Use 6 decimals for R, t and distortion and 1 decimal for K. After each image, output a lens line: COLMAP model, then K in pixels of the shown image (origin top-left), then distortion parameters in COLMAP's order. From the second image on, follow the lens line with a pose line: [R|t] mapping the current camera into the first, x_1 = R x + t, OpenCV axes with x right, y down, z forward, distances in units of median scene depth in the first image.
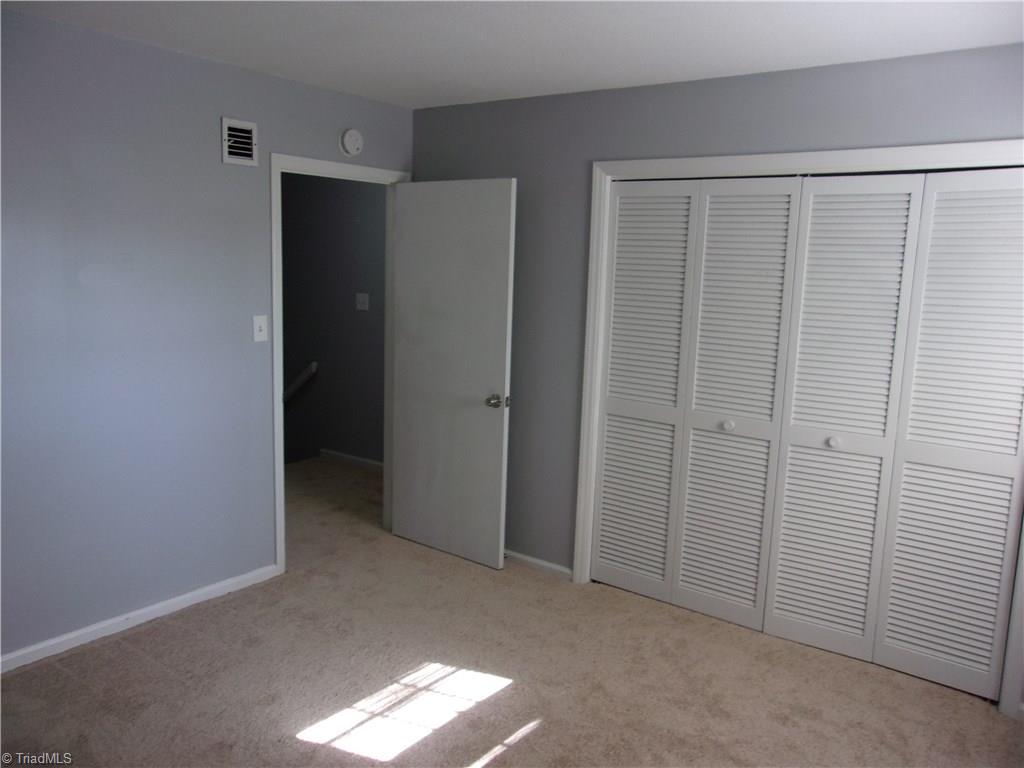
lens RADIAL K [[801.9, 0, 512.3], [0, 801.9, 385.2], [0, 0, 1]] dist [-0.025794, 0.048452]
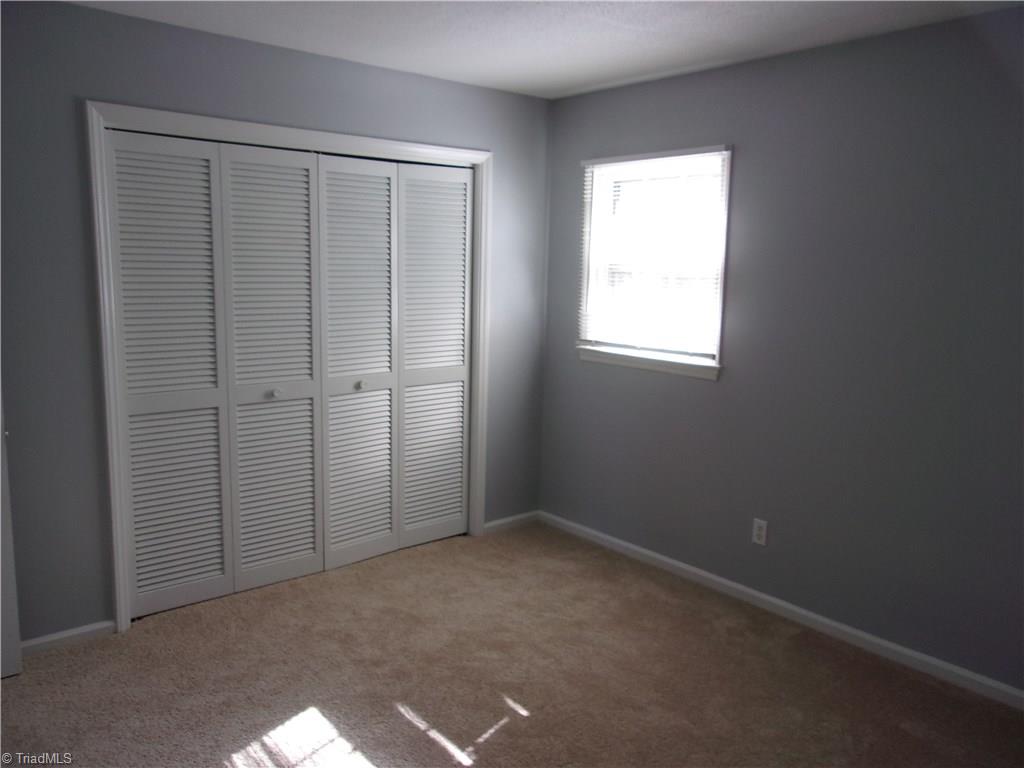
lens RADIAL K [[801.9, 0, 510.2], [0, 801.9, 383.3], [0, 0, 1]] dist [-0.025794, 0.048452]
pose [[0.223888, -0.184248, 0.957041, -0.662616], [0.131525, 0.978697, 0.157648, -0.086558], [-0.965699, 0.090579, 0.243351, 0.484714]]
